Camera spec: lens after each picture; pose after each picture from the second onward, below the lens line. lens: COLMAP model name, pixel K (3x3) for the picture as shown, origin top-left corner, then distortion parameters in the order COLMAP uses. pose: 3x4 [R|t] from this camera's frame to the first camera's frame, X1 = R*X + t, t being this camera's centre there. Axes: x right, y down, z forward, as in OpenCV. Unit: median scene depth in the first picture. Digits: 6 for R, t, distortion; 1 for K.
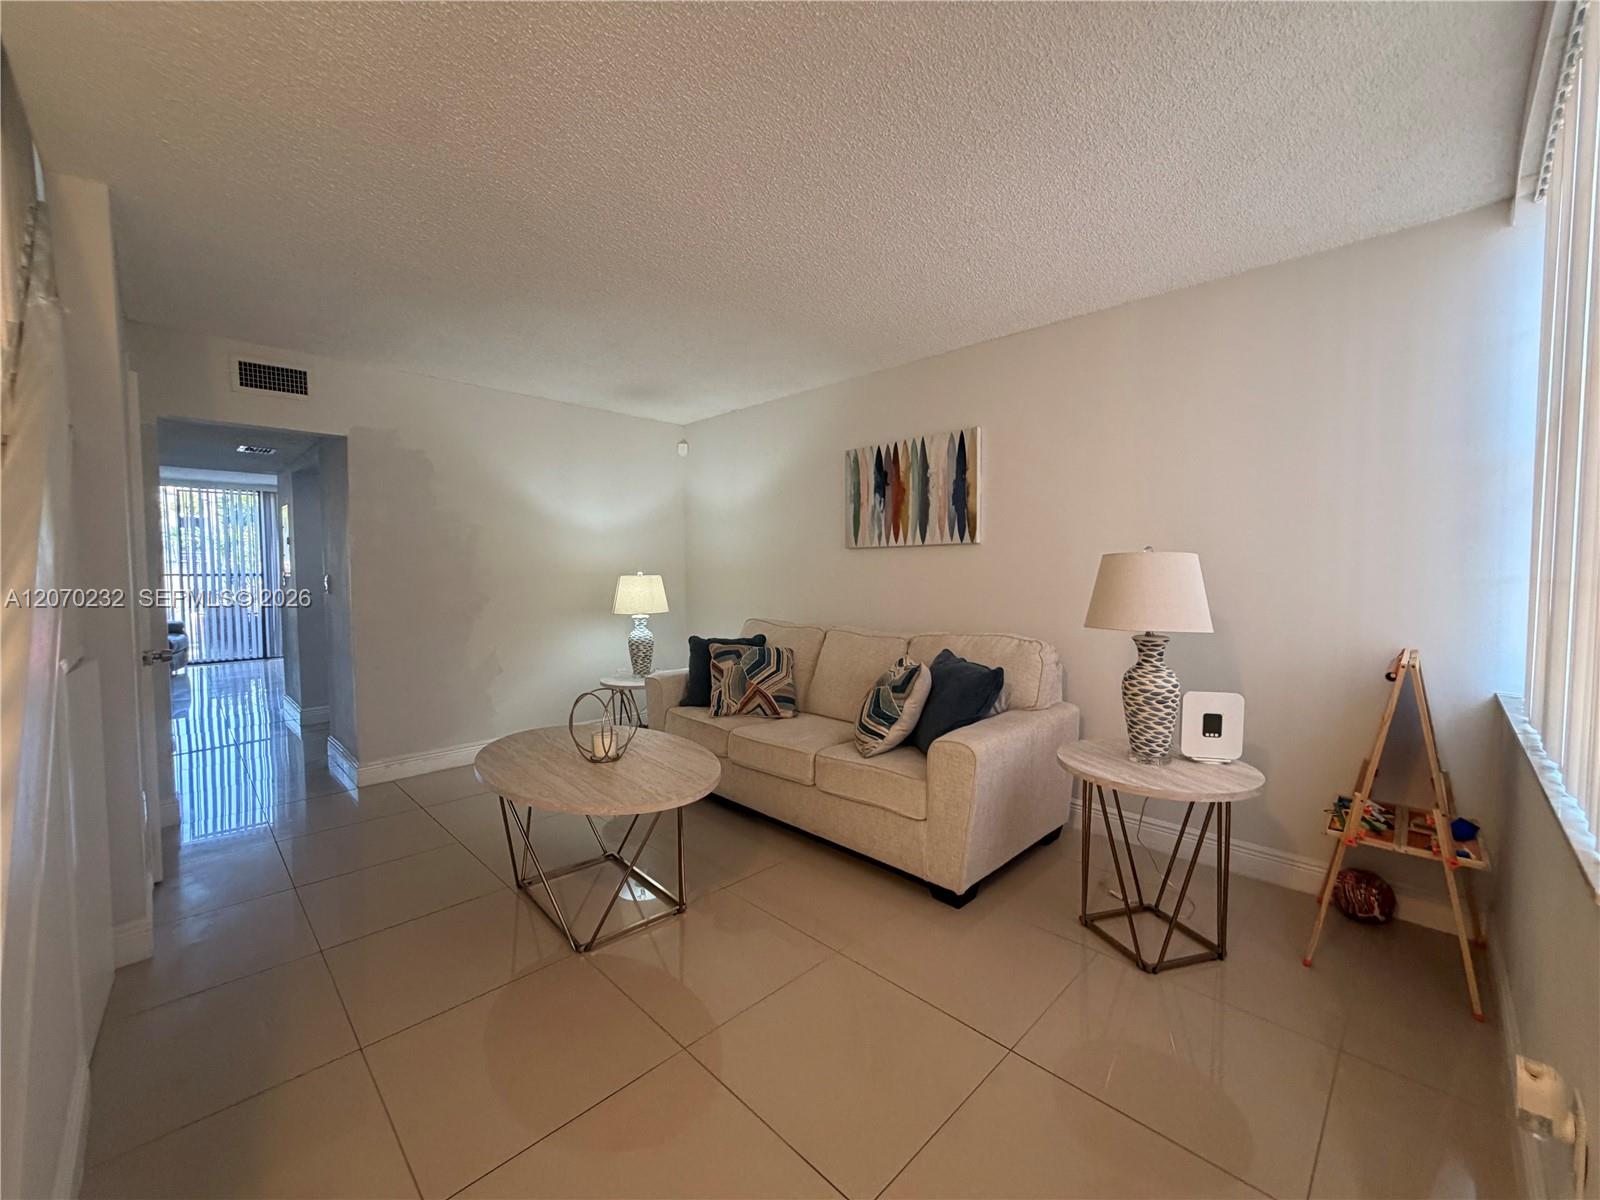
lens RADIAL K [[642.5, 0, 789.2], [0, 642.5, 599.0], [0, 0, 1]] dist [0.002237, -0.002633]
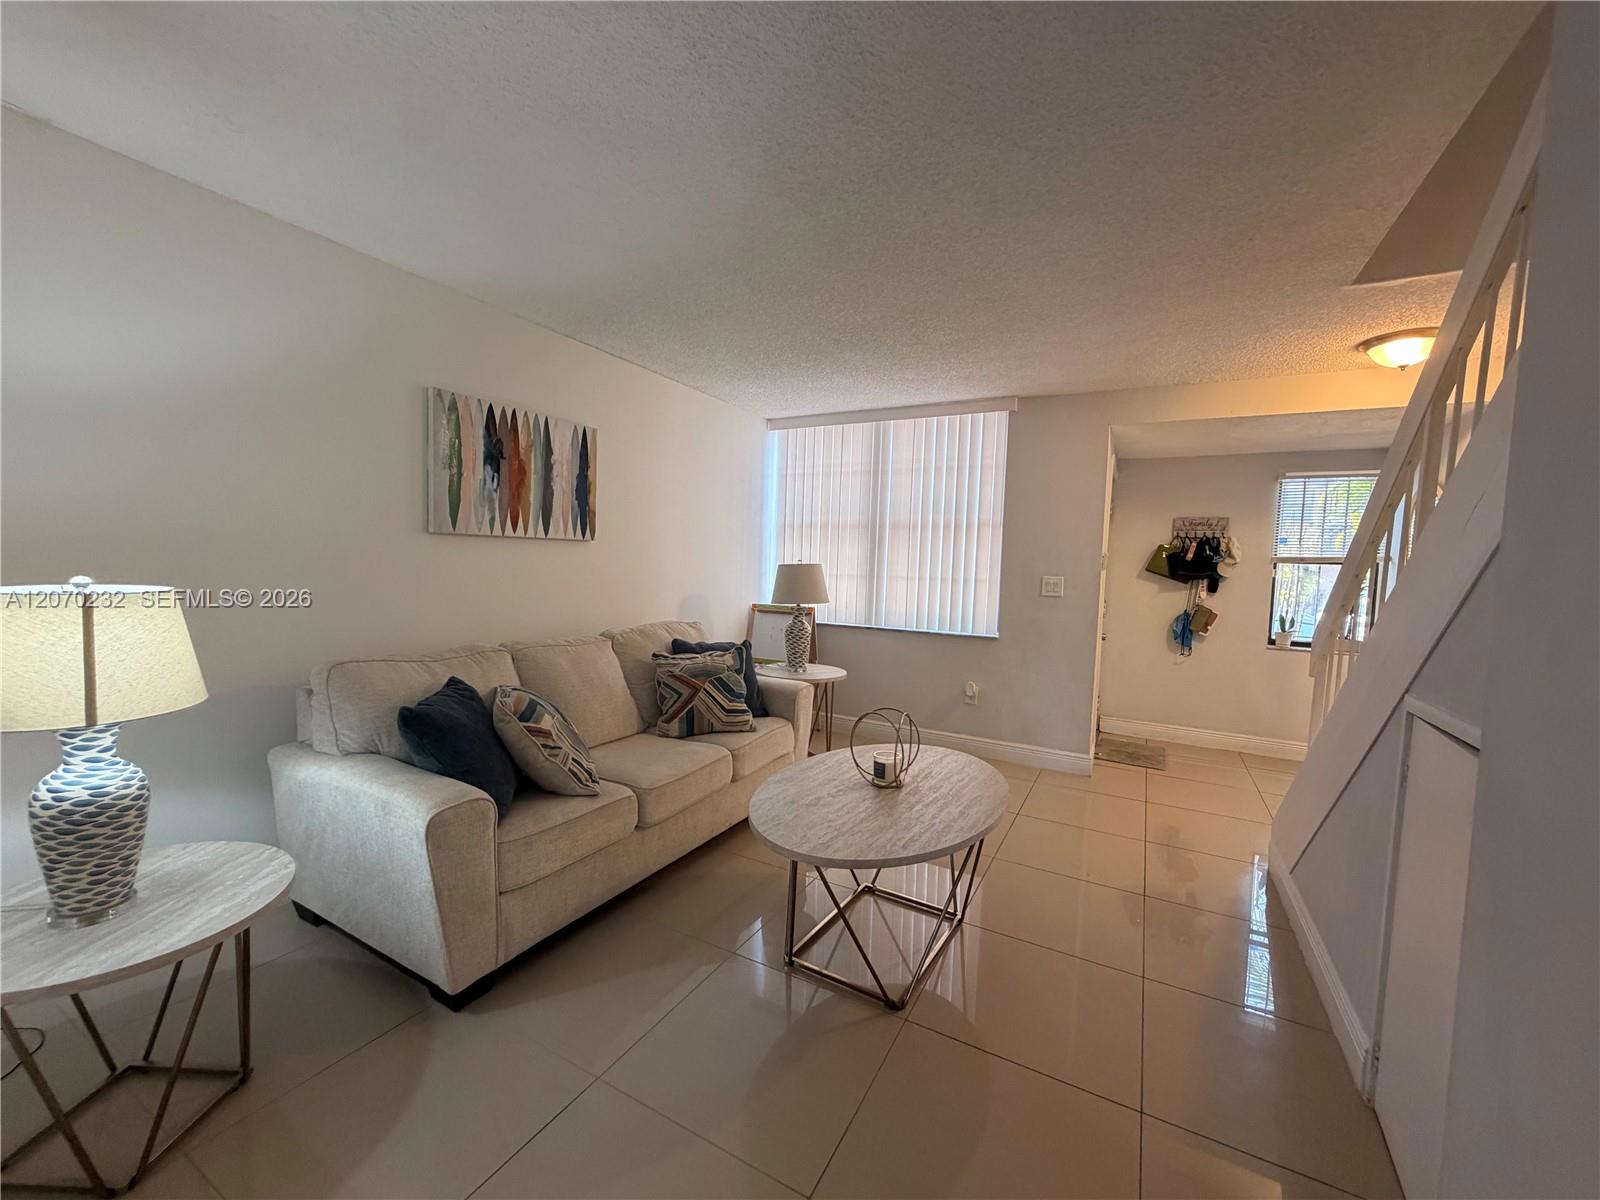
lens RADIAL K [[642.5, 0, 801.4], [0, 642.5, 605.9], [0, 0, 1]] dist [0.002237, -0.002633]
pose [[-0.291201, -0.075487, 0.953679, -0.737585], [0.007484, 0.996672, 0.081175, -0.059001], [-0.956633, 0.030775, -0.289667, 0.902202]]
